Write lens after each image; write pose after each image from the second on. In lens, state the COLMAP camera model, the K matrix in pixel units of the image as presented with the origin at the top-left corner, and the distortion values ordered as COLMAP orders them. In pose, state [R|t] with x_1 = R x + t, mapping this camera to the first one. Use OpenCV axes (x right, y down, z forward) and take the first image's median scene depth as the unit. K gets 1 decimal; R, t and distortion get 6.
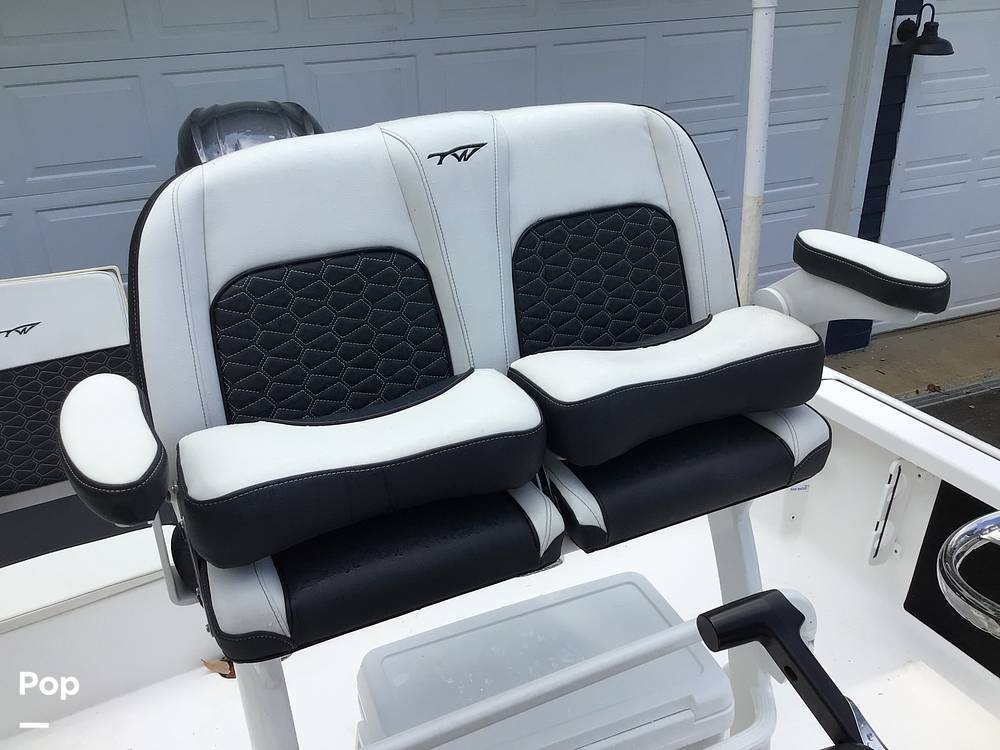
lens RADIAL K [[899.1, 0, 500.0], [0, 899.1, 375.0], [0, 0, 1]] dist [0.122975, -0.228361]
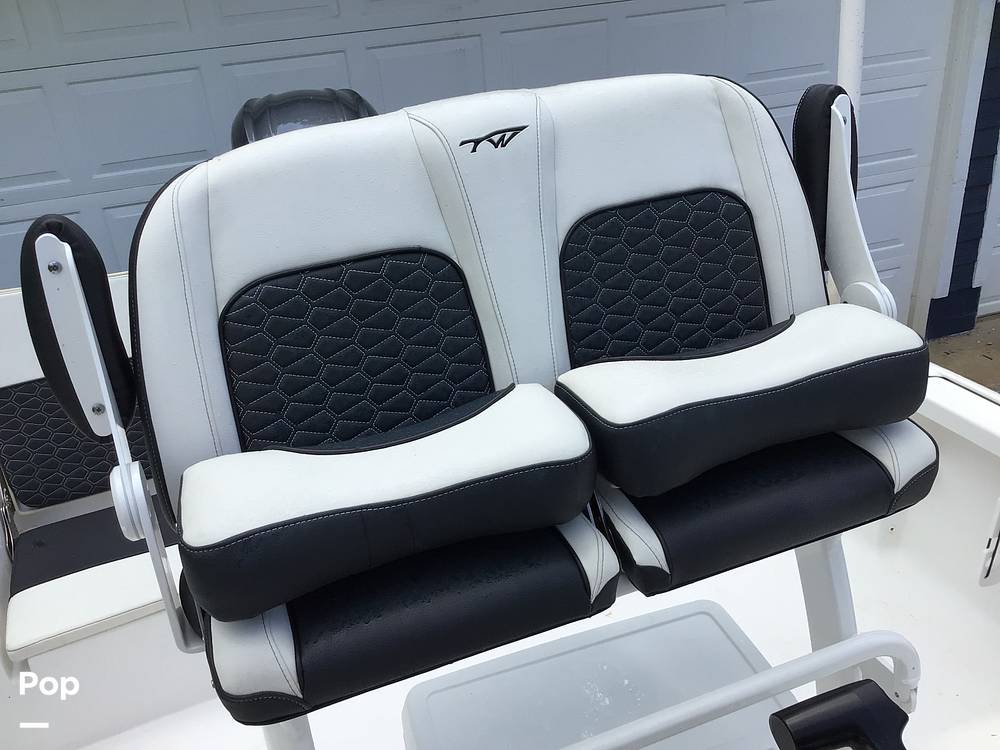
lens RADIAL K [[899.1, 0, 500.0], [0, 899.1, 375.0], [0, 0, 1]] dist [0.122975, -0.228361]
pose [[0.995740, -0.009429, -0.091726, 0.036949], [0.011188, 0.999763, 0.018675, -0.032335], [0.091528, -0.019622, 0.995609, 0.122409]]
